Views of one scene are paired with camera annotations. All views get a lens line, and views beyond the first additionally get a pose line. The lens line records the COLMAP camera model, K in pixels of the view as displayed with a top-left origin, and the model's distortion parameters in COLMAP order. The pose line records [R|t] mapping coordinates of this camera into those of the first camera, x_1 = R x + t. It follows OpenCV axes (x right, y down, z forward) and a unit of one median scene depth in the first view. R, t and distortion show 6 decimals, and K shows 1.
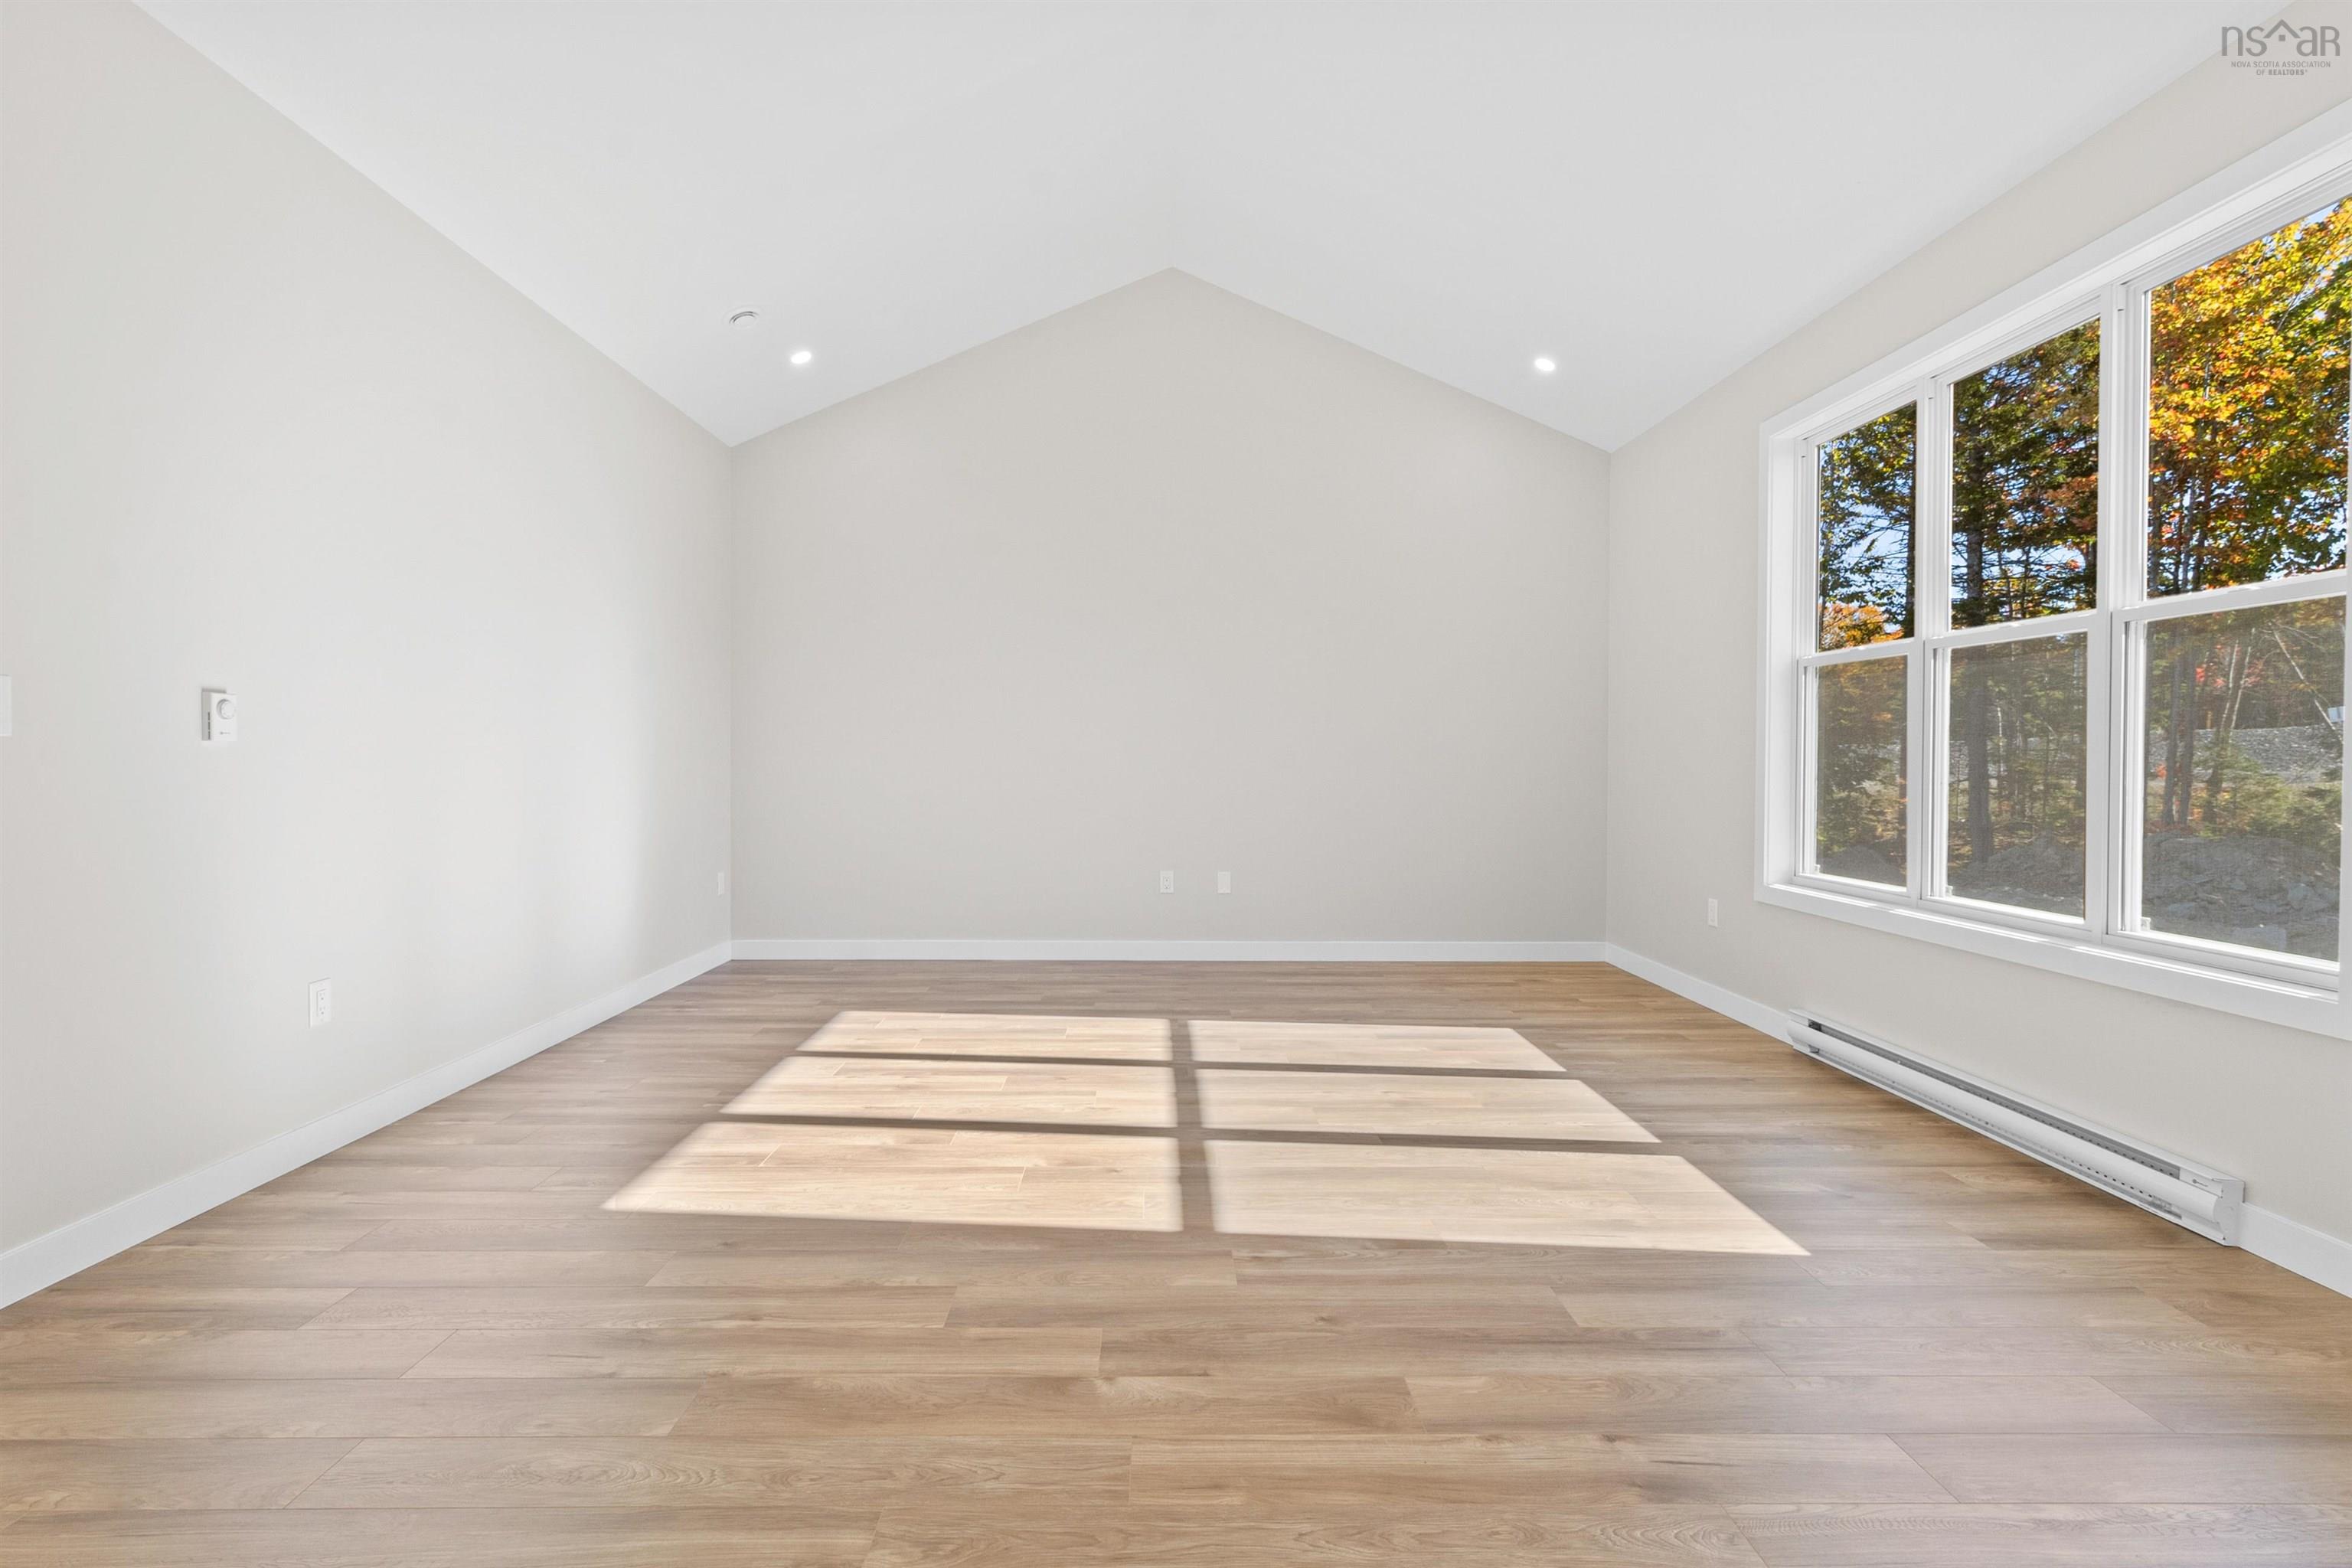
lens RADIAL K [[1089.2, 0, 1166.9], [0, 1089.2, 766.4], [0, 0, 1]] dist [0.001084, -0.000250]
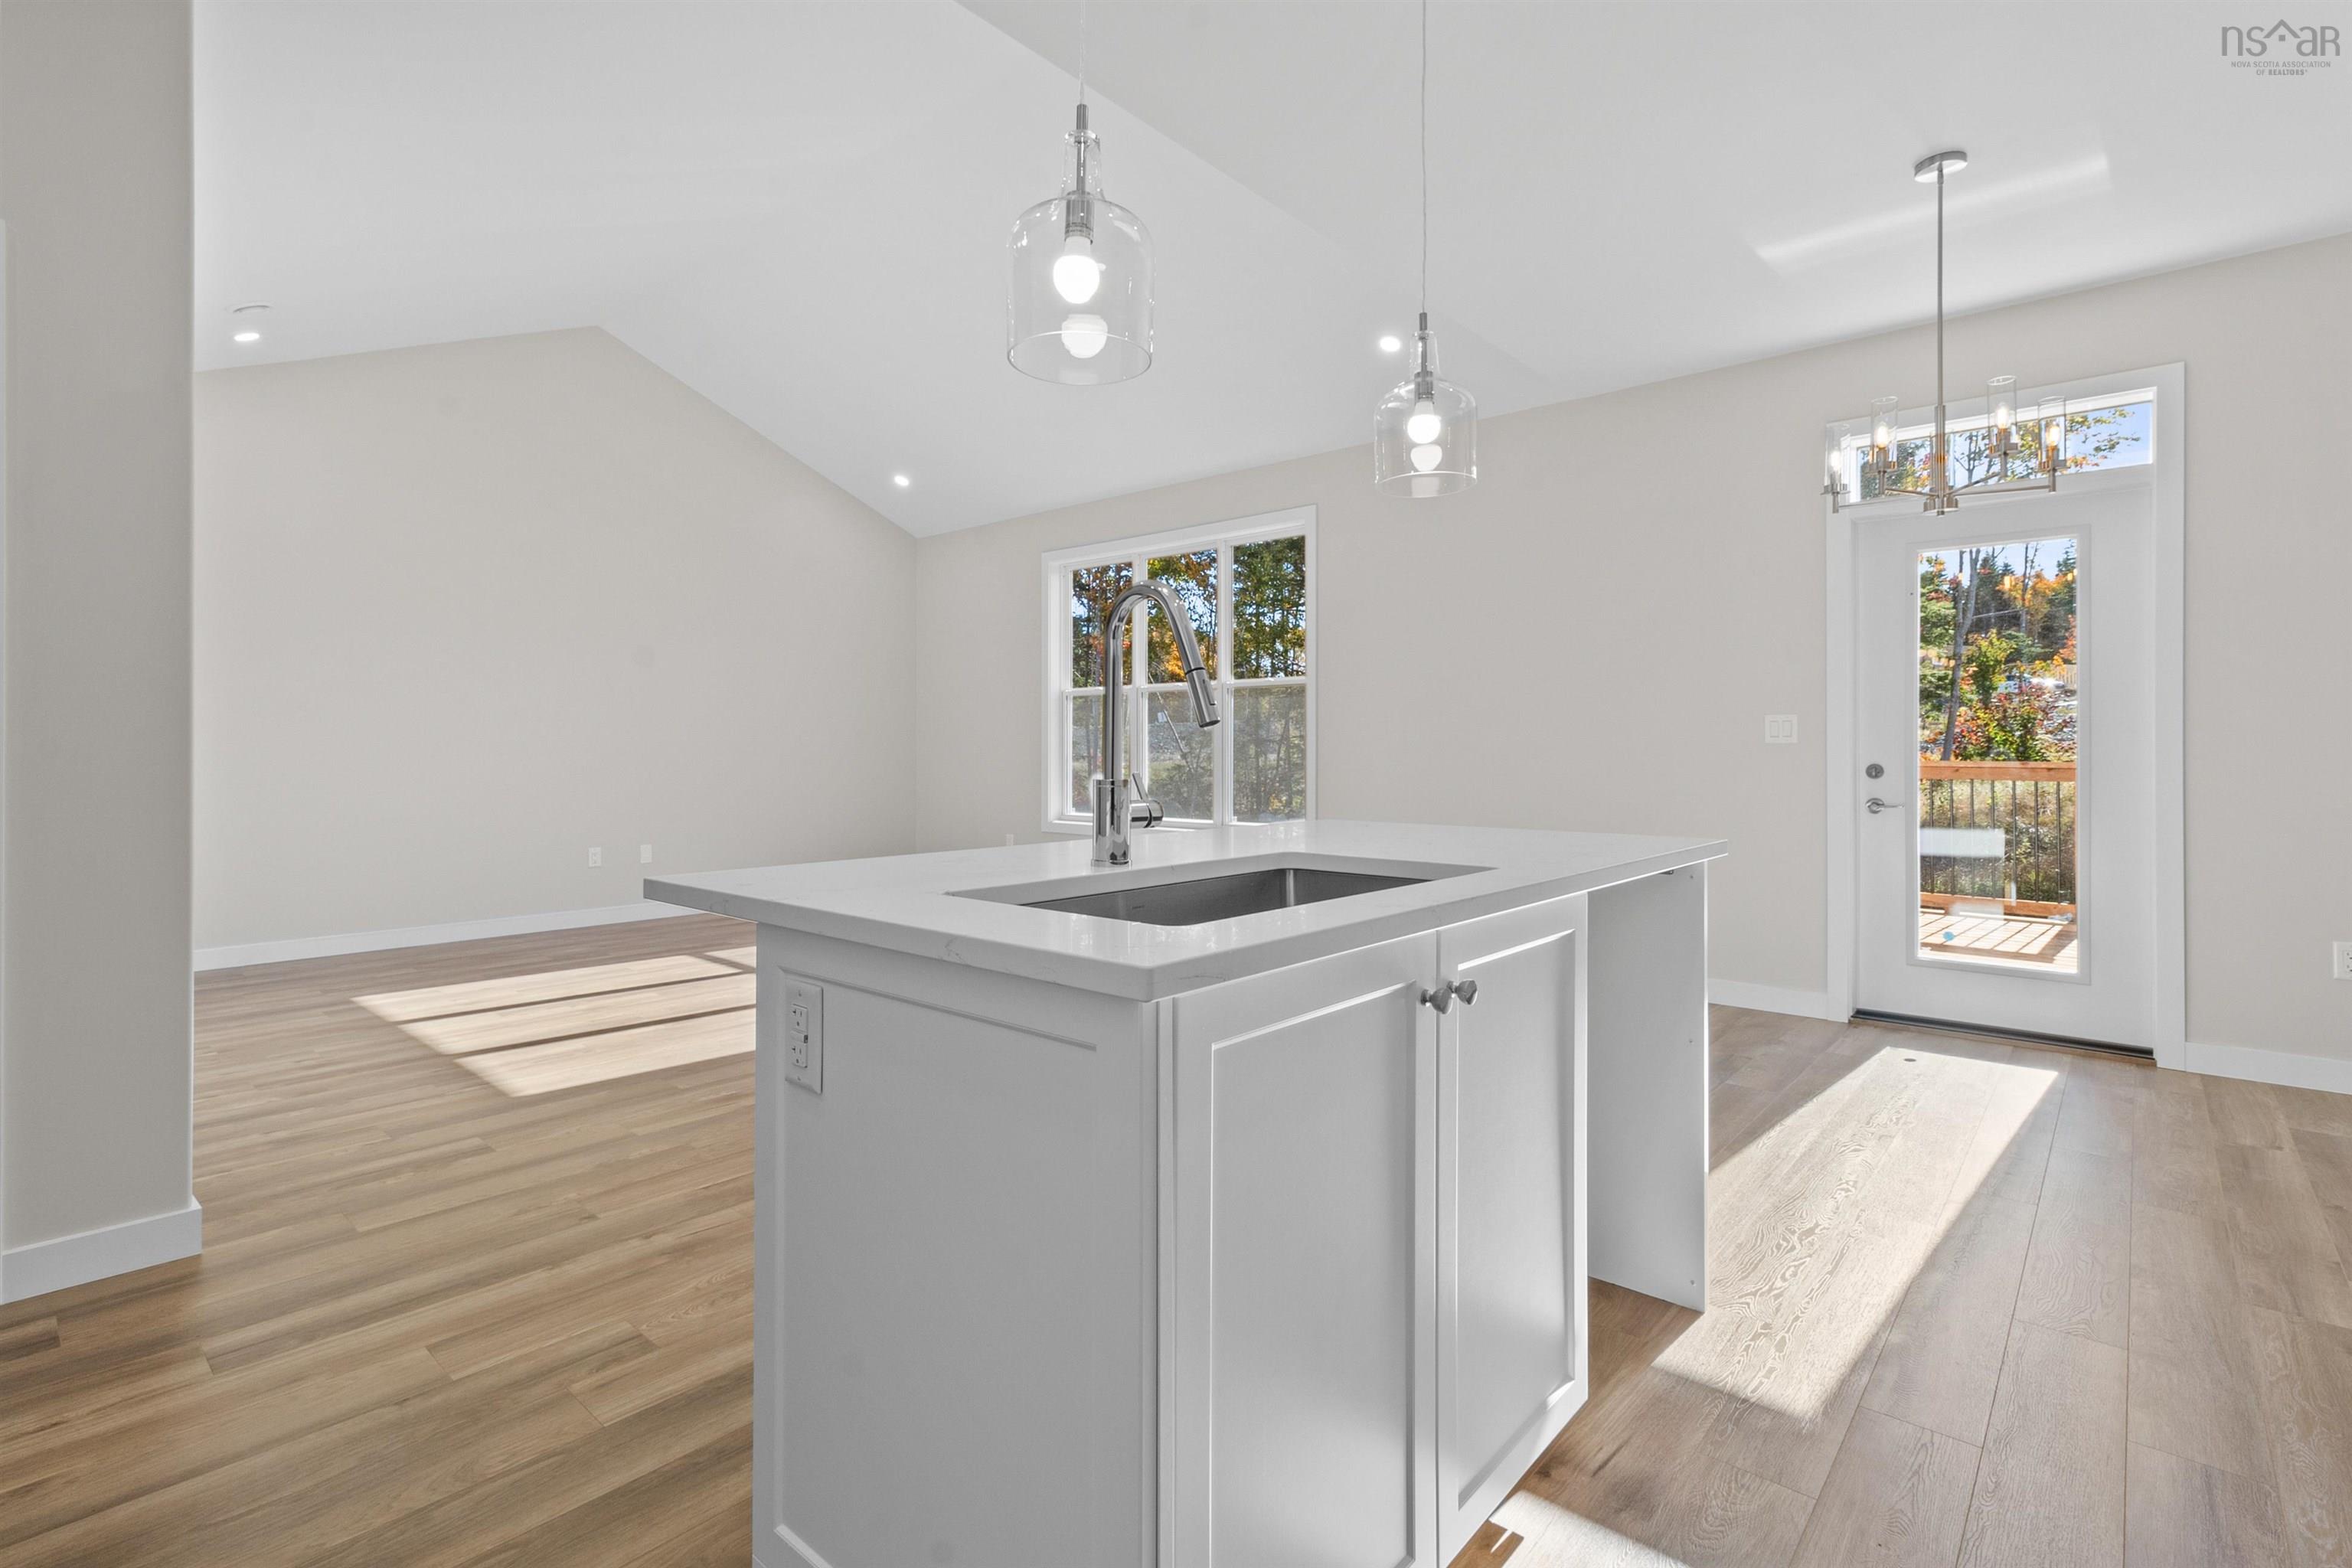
lens RADIAL K [[1091.7, 0, 1165.4], [0, 1091.7, 744.4], [0, 0, 1]] dist [0.000367, -0.000548]
pose [[0.673173, -0.001739, 0.739483, -0.735432], [0.009530, 0.999935, -0.006324, -0.000661], [-0.739423, 0.011305, 0.673146, -0.361040]]
